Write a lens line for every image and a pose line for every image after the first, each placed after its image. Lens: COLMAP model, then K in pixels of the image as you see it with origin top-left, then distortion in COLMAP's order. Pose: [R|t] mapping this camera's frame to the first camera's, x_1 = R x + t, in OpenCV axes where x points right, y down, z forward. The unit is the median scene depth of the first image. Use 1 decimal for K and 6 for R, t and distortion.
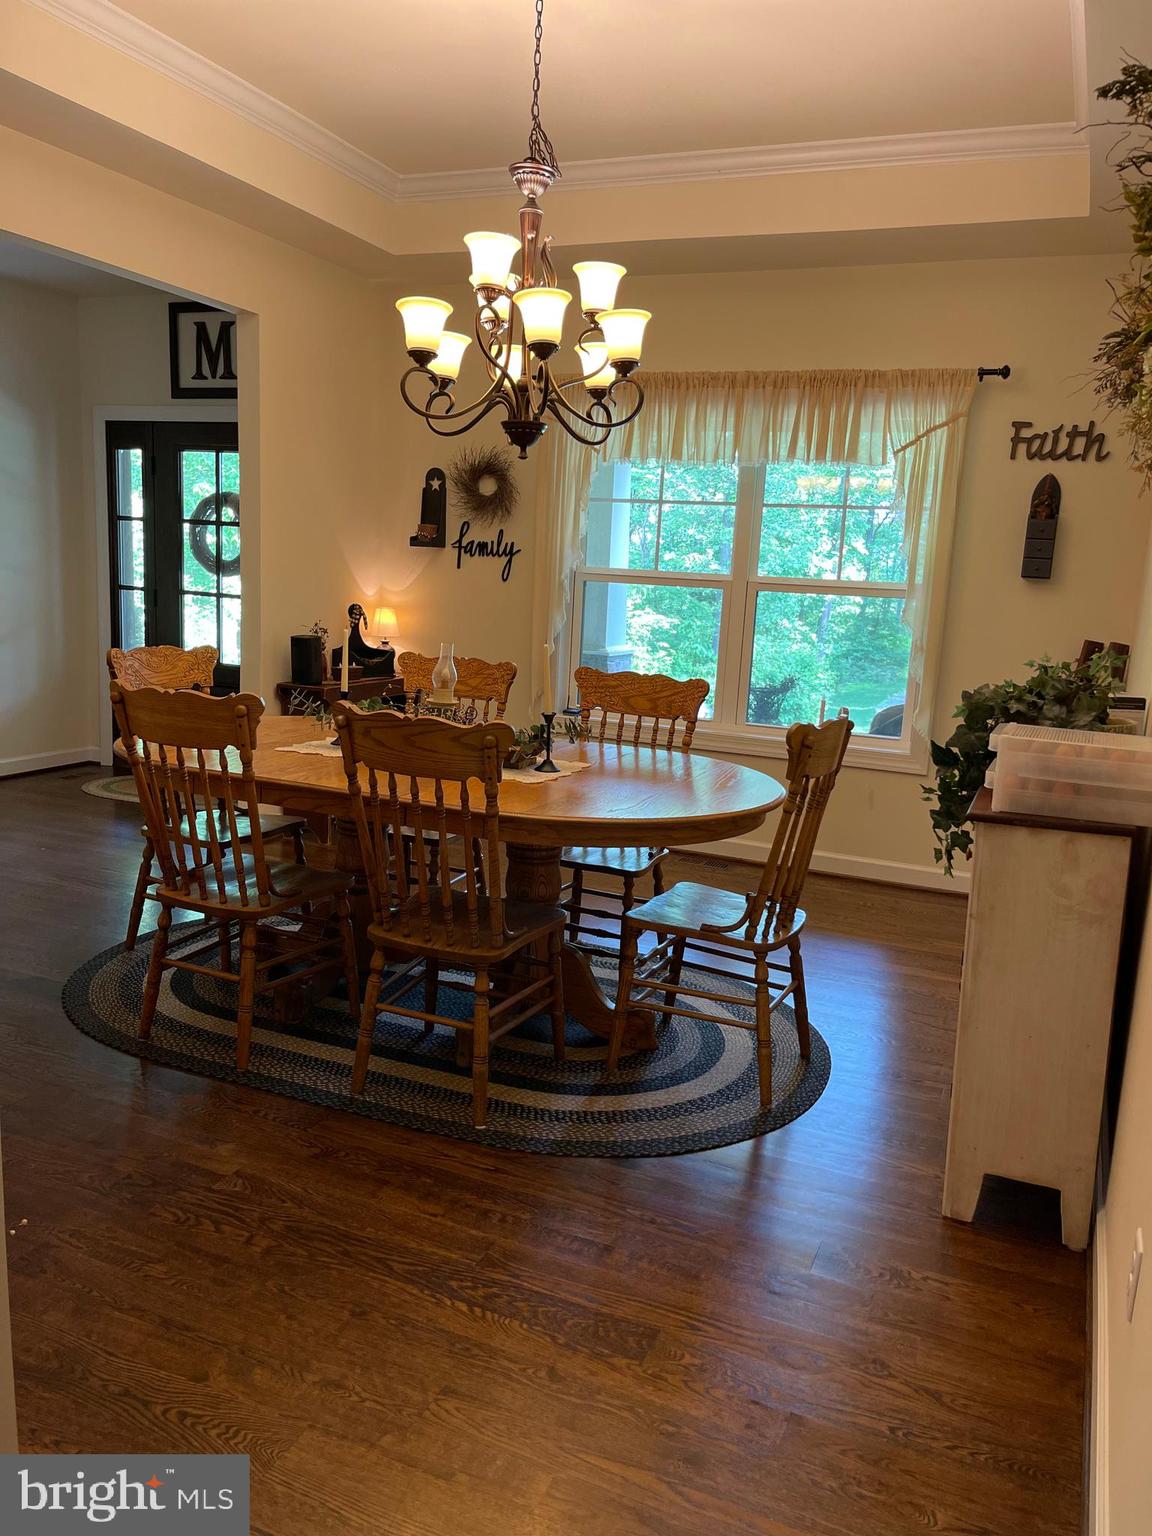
lens RADIAL K [[1158.1, 0, 576.3], [0, 1158.1, 764.8], [0, 0, 1]] dist [0.064811, -0.091579]
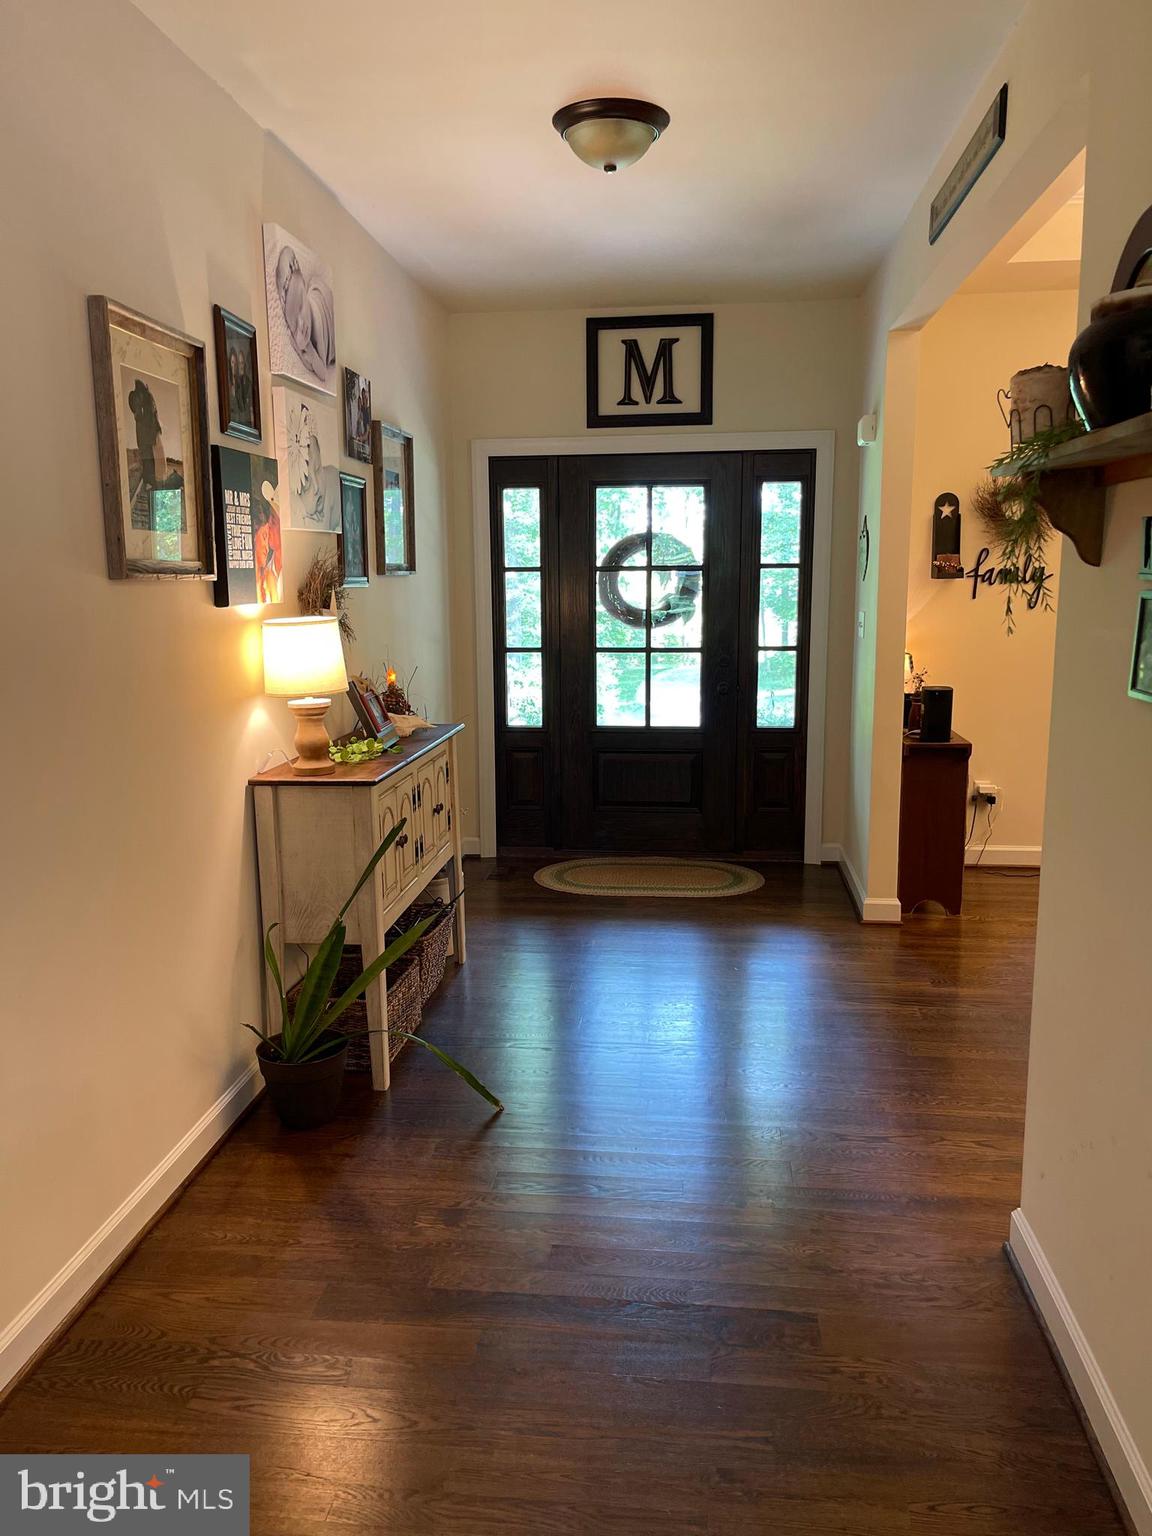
lens RADIAL K [[1158.1, 0, 576.3], [0, 1158.1, 764.6], [0, 0, 1]] dist [0.064811, -0.091579]
pose [[0.950633, -0.106732, 0.291385, -0.643741], [0.111496, 0.993765, 0.000257, -0.068913], [-0.289596, 0.032244, 0.956606, 0.193135]]
